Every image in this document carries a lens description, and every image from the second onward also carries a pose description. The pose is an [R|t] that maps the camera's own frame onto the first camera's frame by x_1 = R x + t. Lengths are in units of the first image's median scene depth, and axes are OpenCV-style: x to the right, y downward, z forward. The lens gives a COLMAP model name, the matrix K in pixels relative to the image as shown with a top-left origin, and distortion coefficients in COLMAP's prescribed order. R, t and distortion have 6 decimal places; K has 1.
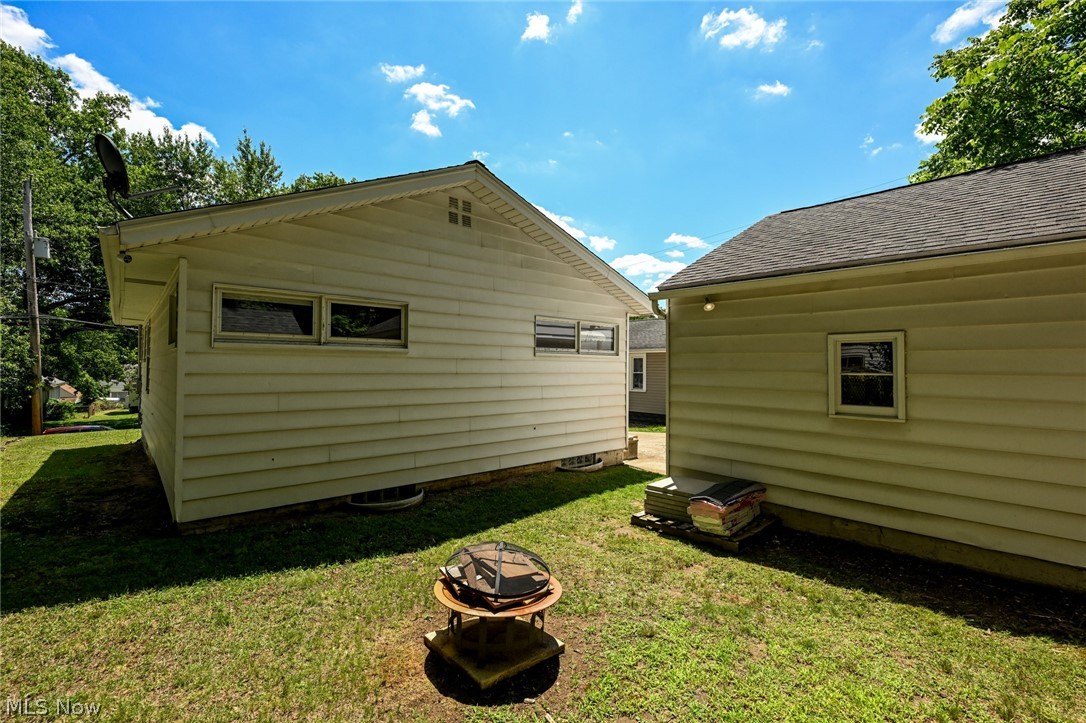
lens RADIAL K [[485.5, 0, 544.4], [0, 485.5, 361.0], [0, 0, 1]] dist [-0.005116, -0.000222]
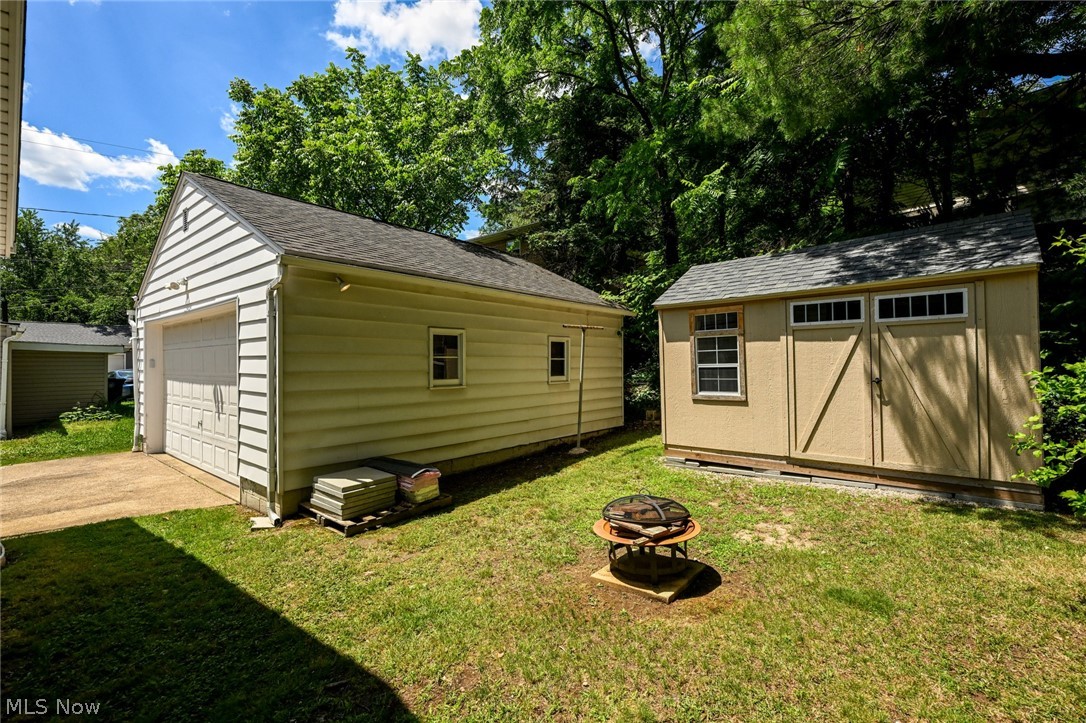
lens RADIAL K [[485.5, 0, 546.2], [0, 485.5, 359.4], [0, 0, 1]] dist [-0.005116, -0.000222]
pose [[-0.145646, -0.013719, 0.989242, -0.826055], [-0.025413, 0.999626, 0.010121, 0.011588], [-0.989010, -0.023665, -0.145940, 0.929735]]
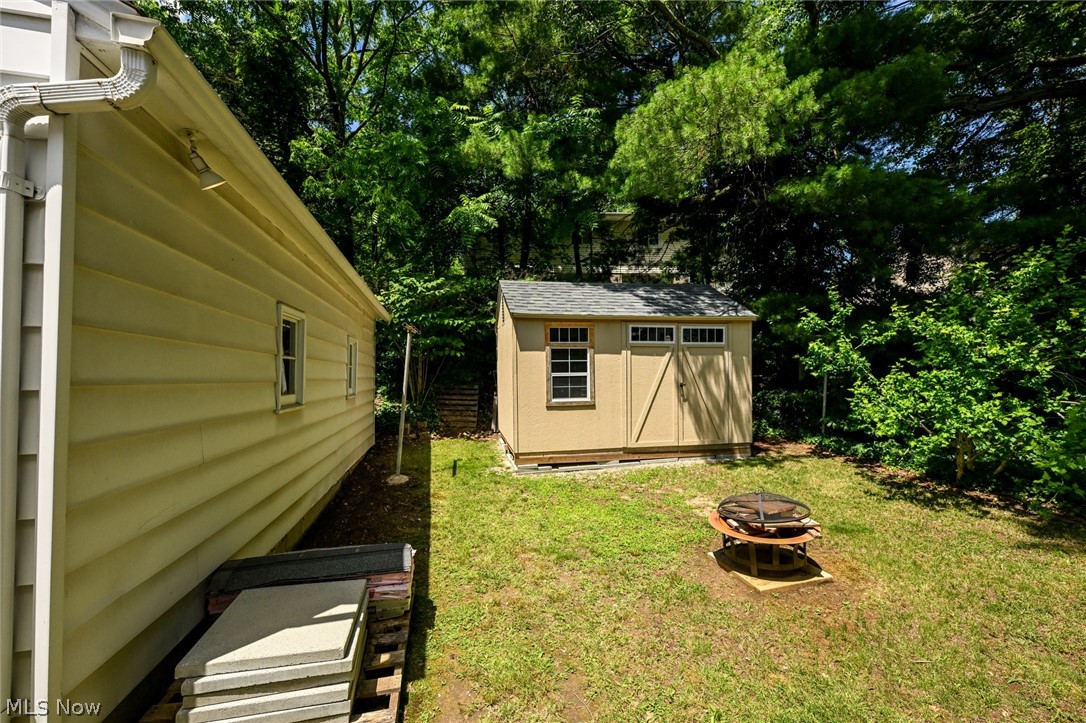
lens RADIAL K [[430.4, 0, 543.1], [0, 430.4, 367.2], [0, 0, 1]] dist [-0.000061, 0.000190]
pose [[-0.887288, -0.012755, 0.461040, -0.084594], [-0.031965, 0.998915, -0.033881, 0.056271], [-0.460107, -0.044800, -0.886732, 1.483568]]
